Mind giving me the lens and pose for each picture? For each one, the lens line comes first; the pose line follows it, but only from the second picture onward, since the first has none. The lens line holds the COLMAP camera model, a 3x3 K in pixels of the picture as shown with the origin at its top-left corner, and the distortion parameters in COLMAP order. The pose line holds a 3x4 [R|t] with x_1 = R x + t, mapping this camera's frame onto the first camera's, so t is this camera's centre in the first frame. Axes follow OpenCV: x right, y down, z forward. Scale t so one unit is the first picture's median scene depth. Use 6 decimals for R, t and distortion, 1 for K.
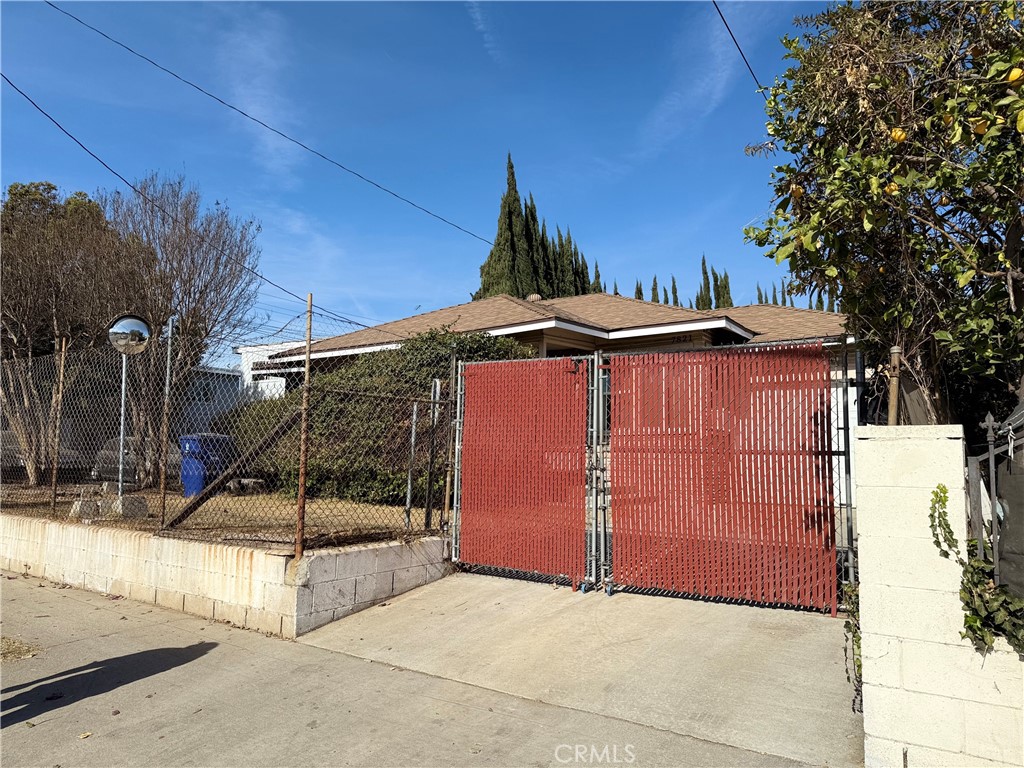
lens RADIAL K [[722.6, 0, 512.0], [0, 722.6, 384.0], [0, 0, 1]] dist [0.003090, -0.114550]
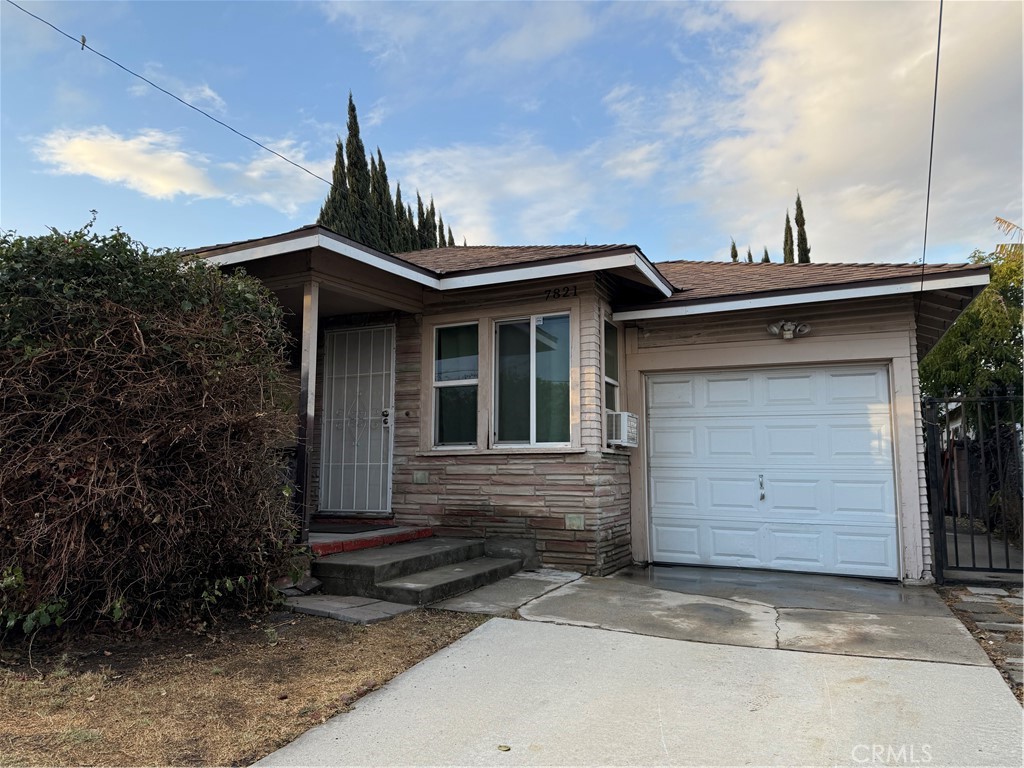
lens RADIAL K [[722.6, 0, 512.0], [0, 722.6, 384.0], [0, 0, 1]] dist [0.003090, -0.114550]
pose [[0.988902, 0.009448, 0.148268, 0.056147], [-0.005956, 0.999695, -0.023975, 0.014800], [-0.148450, 0.022826, 0.988657, 0.220397]]
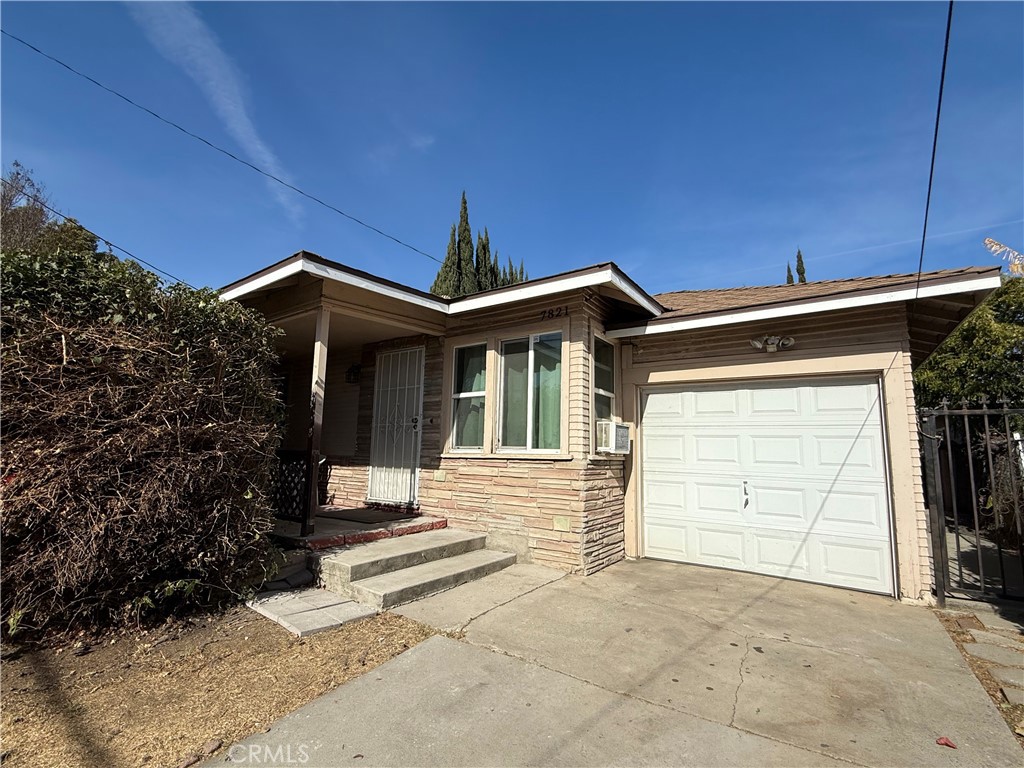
lens RADIAL K [[475.6, 0, 529.9], [0, 475.6, 387.1], [0, 0, 1]] dist [-0.028462, 0.000136]
pose [[0.999944, 0.009052, -0.005451, 0.113266], [-0.009248, 0.999269, -0.037103, 0.011529], [0.005111, 0.037151, 0.999297, 0.299291]]
